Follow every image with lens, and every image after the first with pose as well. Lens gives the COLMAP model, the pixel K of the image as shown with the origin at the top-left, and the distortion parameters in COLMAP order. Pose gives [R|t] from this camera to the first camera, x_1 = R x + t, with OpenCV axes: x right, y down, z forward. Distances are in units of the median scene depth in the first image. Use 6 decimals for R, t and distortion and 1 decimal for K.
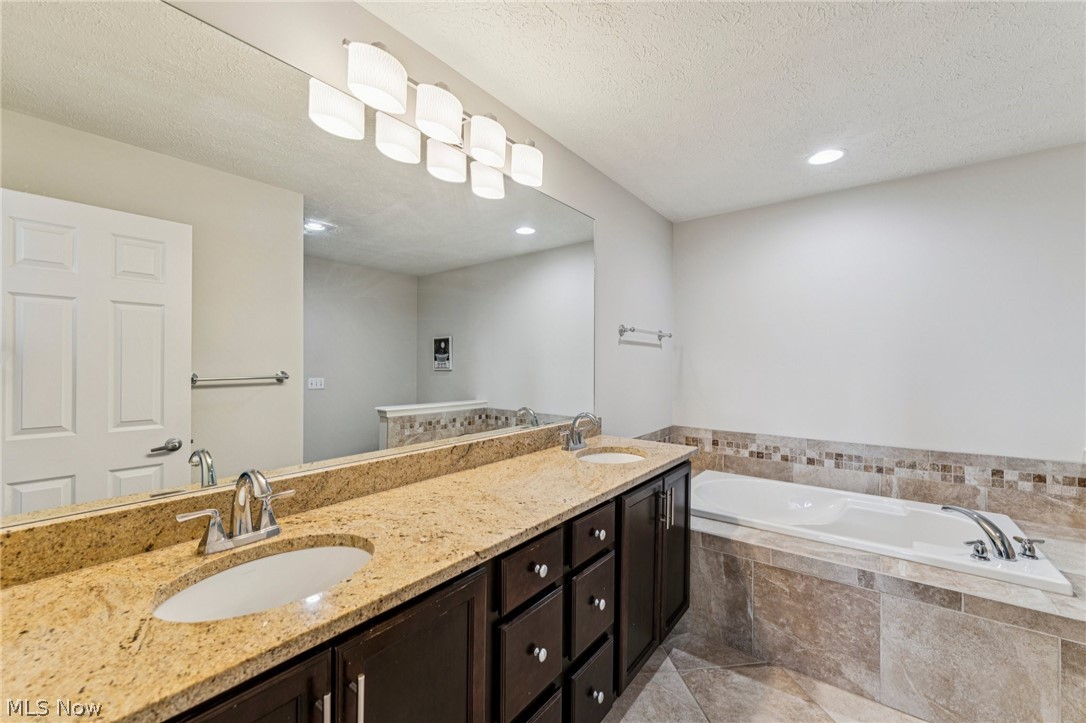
lens RADIAL K [[432.9, 0, 541.9], [0, 432.9, 366.7], [0, 0, 1]] dist [-0.000365, -0.000200]
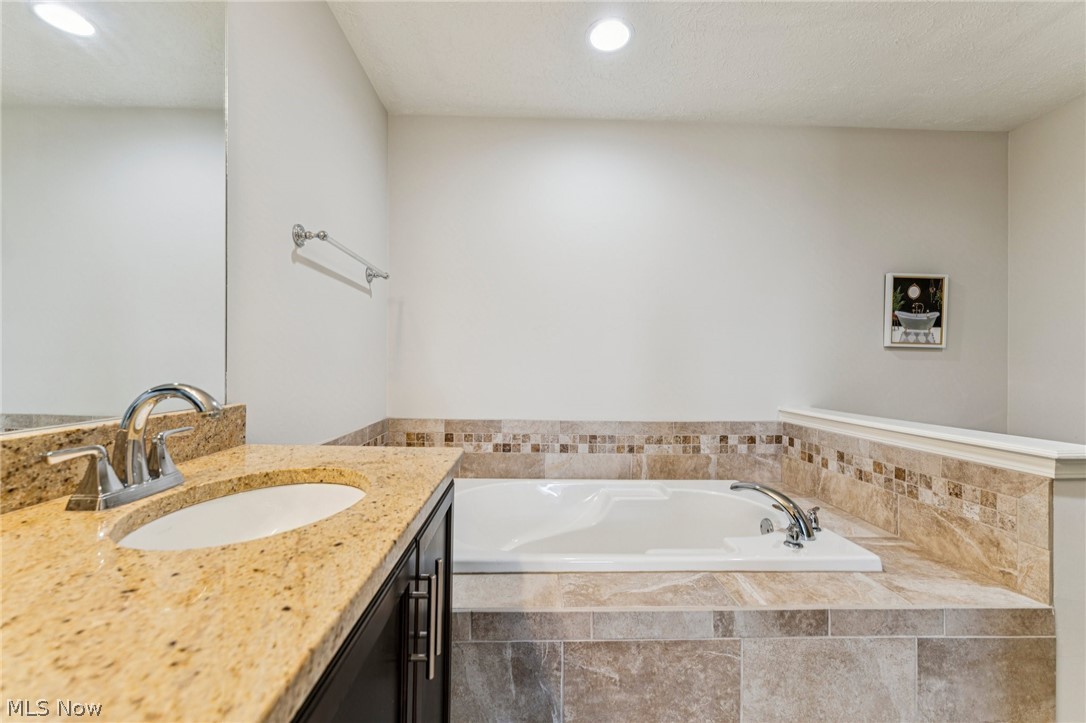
lens RADIAL K [[432.9, 0, 541.9], [0, 432.9, 366.7], [0, 0, 1]] dist [-0.000365, -0.000200]
pose [[0.772733, 0.002808, 0.634725, 0.101157], [-0.005518, 0.999982, 0.002294, 0.083861], [-0.634707, -0.005275, 0.772735, 0.522487]]
